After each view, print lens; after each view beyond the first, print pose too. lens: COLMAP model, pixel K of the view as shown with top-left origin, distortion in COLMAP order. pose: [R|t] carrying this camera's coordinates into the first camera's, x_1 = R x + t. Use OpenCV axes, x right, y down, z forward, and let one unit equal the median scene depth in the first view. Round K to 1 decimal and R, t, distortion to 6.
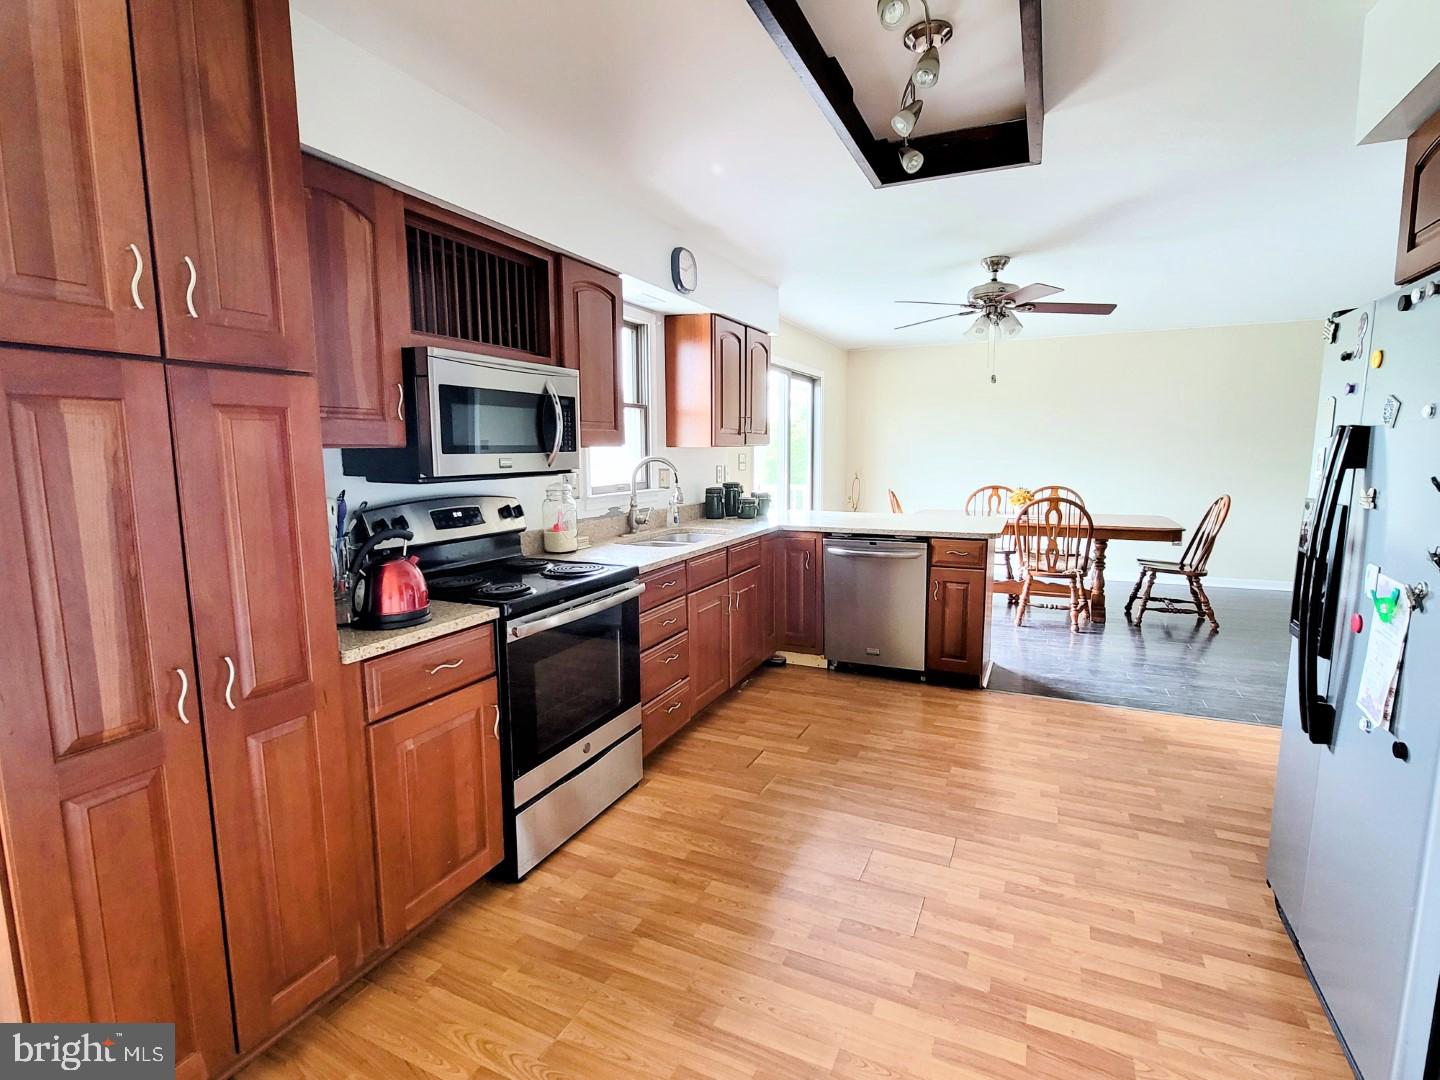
lens RADIAL K [[703.1, 0, 720.0], [0, 703.1, 540.0], [0, 0, 1]] dist [-0.004348, 0.000379]
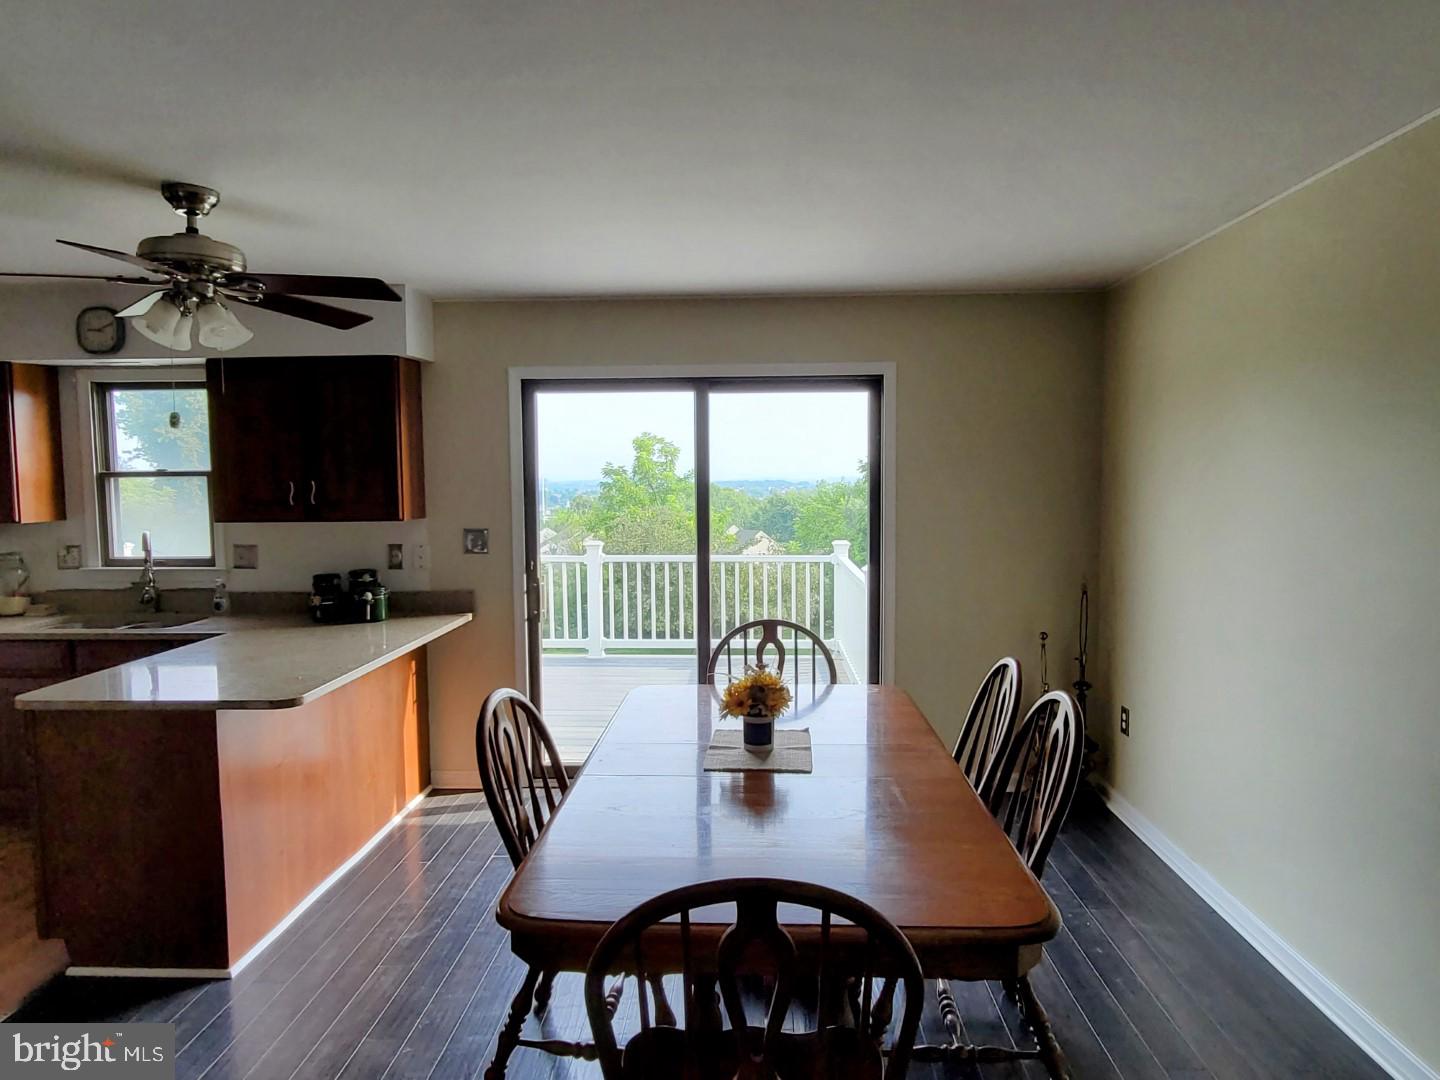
lens RADIAL K [[941.3, 0, 717.7], [0, 941.3, 547.5], [0, 0, 1]] dist [-0.002404, -0.000254]
pose [[0.380135, 0.073260, -0.922025, 1.873654], [-0.118736, 0.992475, 0.029905, -0.319647], [0.917278, 0.098110, 0.385973, 1.738998]]
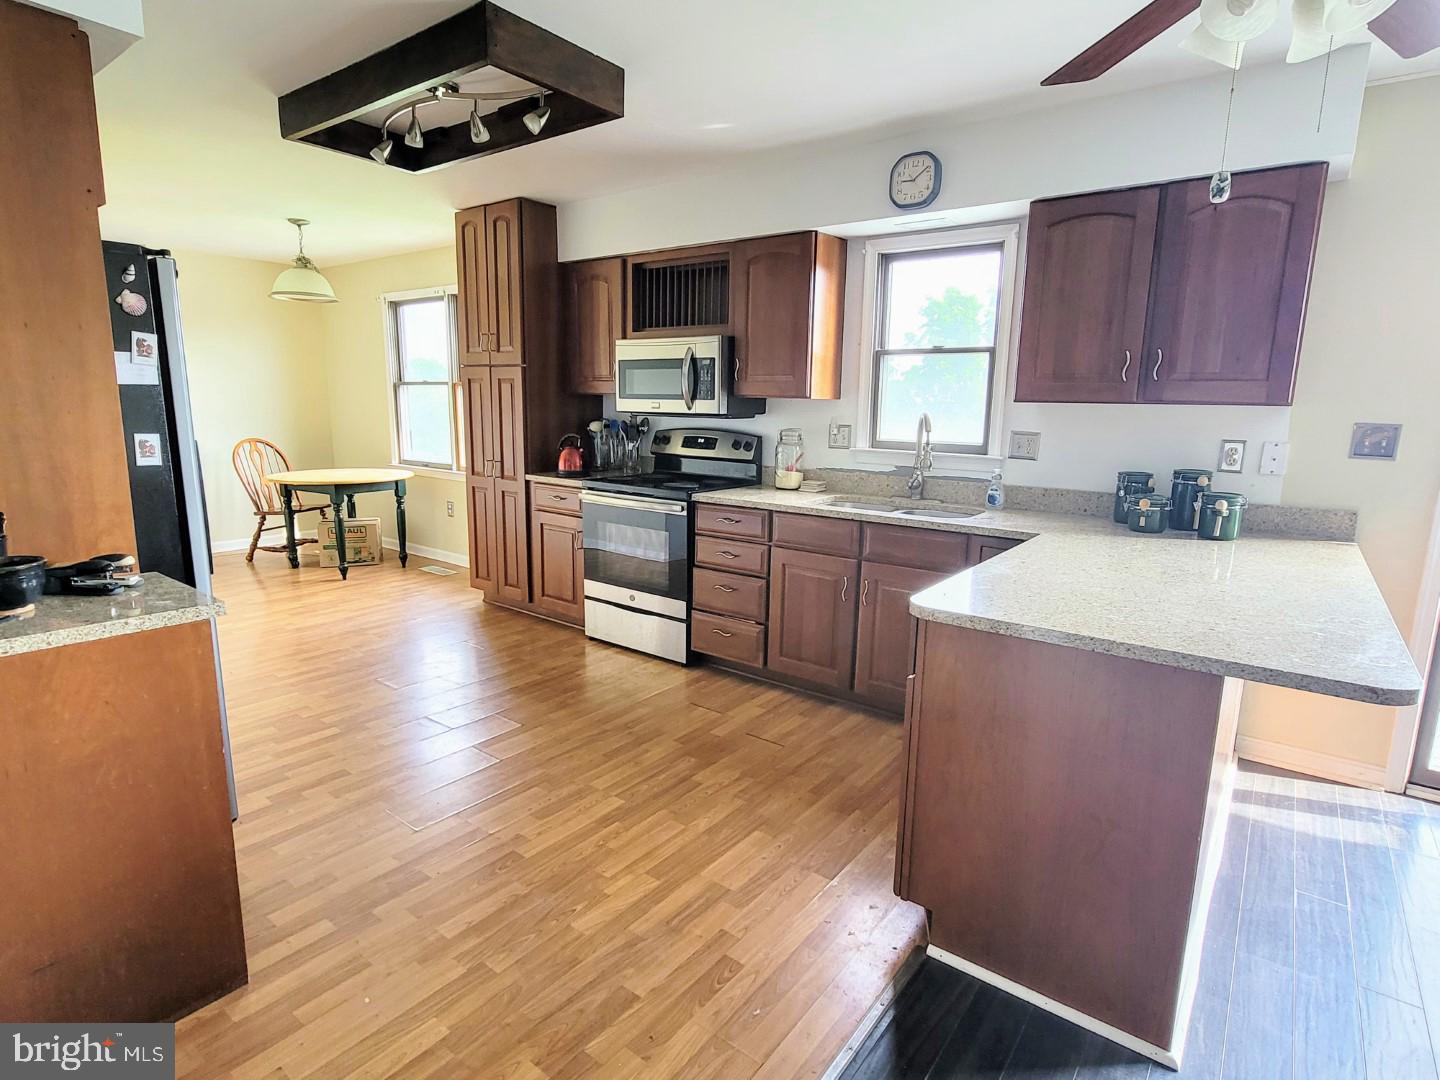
lens RADIAL K [[757.5, 0, 720.0], [0, 757.5, 540.0], [0, 0, 1]] dist [-0.003963, -0.001074]
pose [[-0.212544, 0.179995, -0.960431, 1.228209], [-0.146279, 0.965952, 0.213401, -0.184312], [0.966140, 0.185848, -0.178978, 1.370621]]
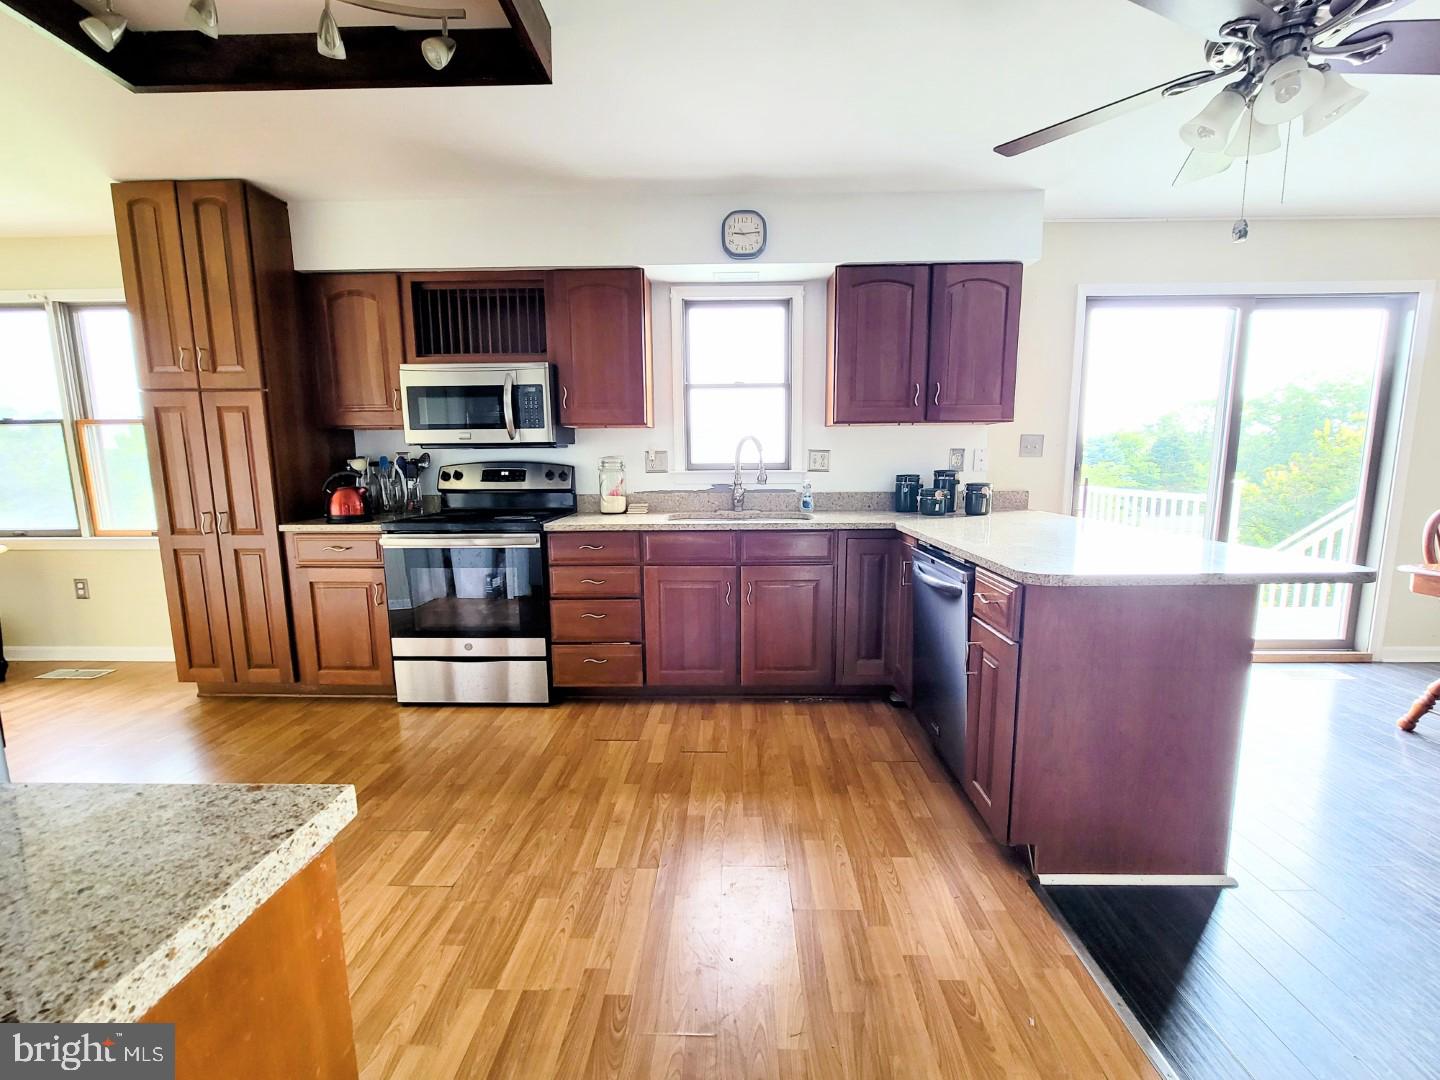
lens RADIAL K [[593.0, 0, 720.0], [0, 593.0, 540.0], [0, 0, 1]] dist [-0.004188, -0.000407]
pose [[0.400233, 0.128404, -0.907373, 0.956804], [-0.116354, 0.989242, 0.088667, -0.061066], [0.908997, 0.070089, 0.410868, 0.907452]]
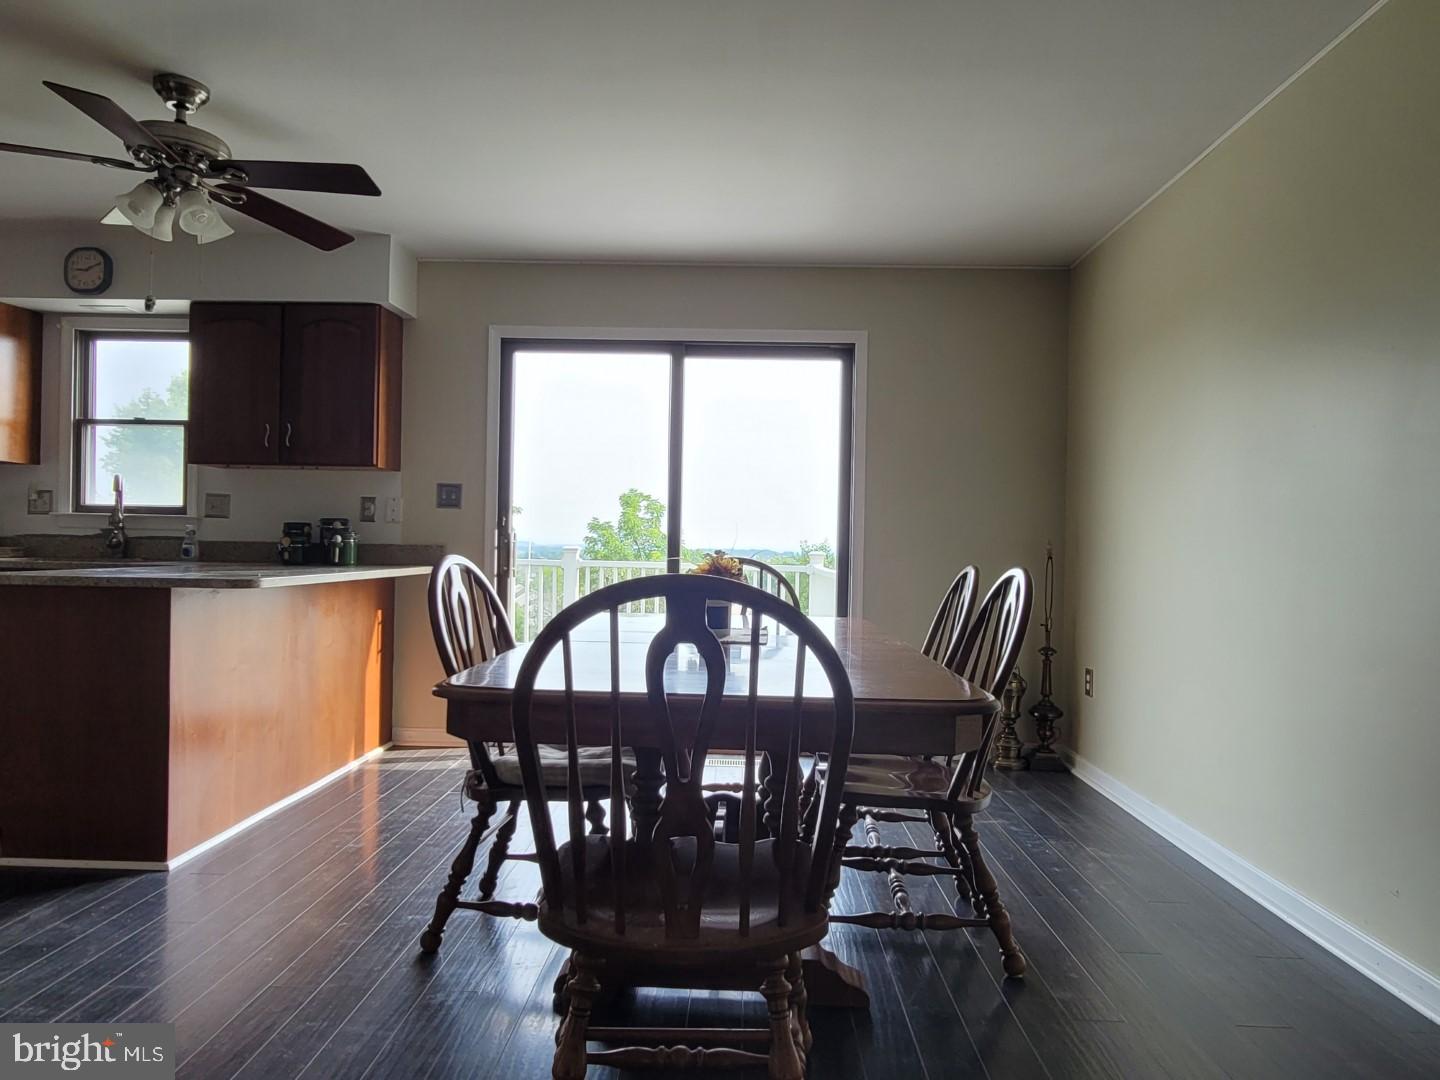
lens RADIAL K [[936.6, 0, 717.3], [0, 936.6, 545.6], [0, 0, 1]] dist [-0.003148, -0.000066]
pose [[0.393297, 0.016721, -0.919259, 1.897813], [-0.145921, 0.988297, -0.044454, -0.125713], [0.907758, 0.151622, 0.391134, 1.786298]]
